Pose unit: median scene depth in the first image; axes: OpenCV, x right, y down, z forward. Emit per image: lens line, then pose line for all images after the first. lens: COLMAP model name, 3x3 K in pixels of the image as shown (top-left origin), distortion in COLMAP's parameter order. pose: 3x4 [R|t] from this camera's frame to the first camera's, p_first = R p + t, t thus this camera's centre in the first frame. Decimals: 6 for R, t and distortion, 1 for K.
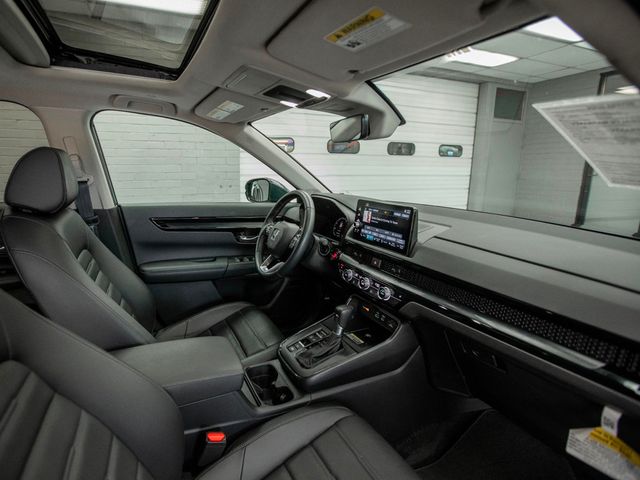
lens RADIAL K [[337.9, 0, 296.9], [0, 337.9, 238.4], [0, 0, 1]] dist [-0.018925, 0.000590]
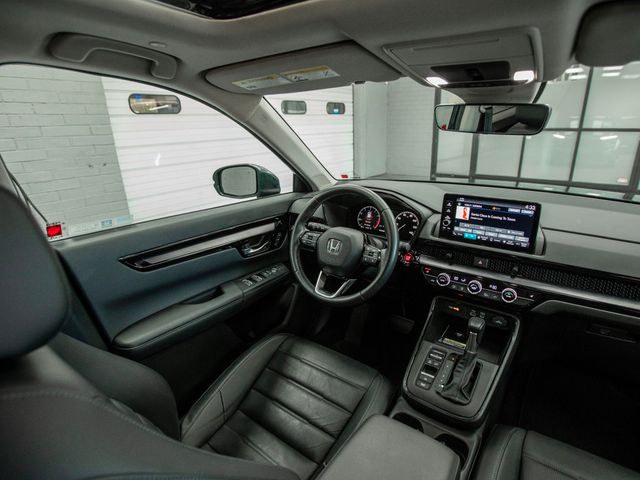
lens RADIAL K [[329.9, 0, 356.1], [0, 329.9, 240.9], [0, 0, 1]] dist [-0.018418, 0.000100]
pose [[0.847813, -0.199577, 0.491307, -0.471041], [0.129277, 0.976310, 0.173509, -0.180374], [-0.514296, -0.083588, 0.853529, 0.403401]]
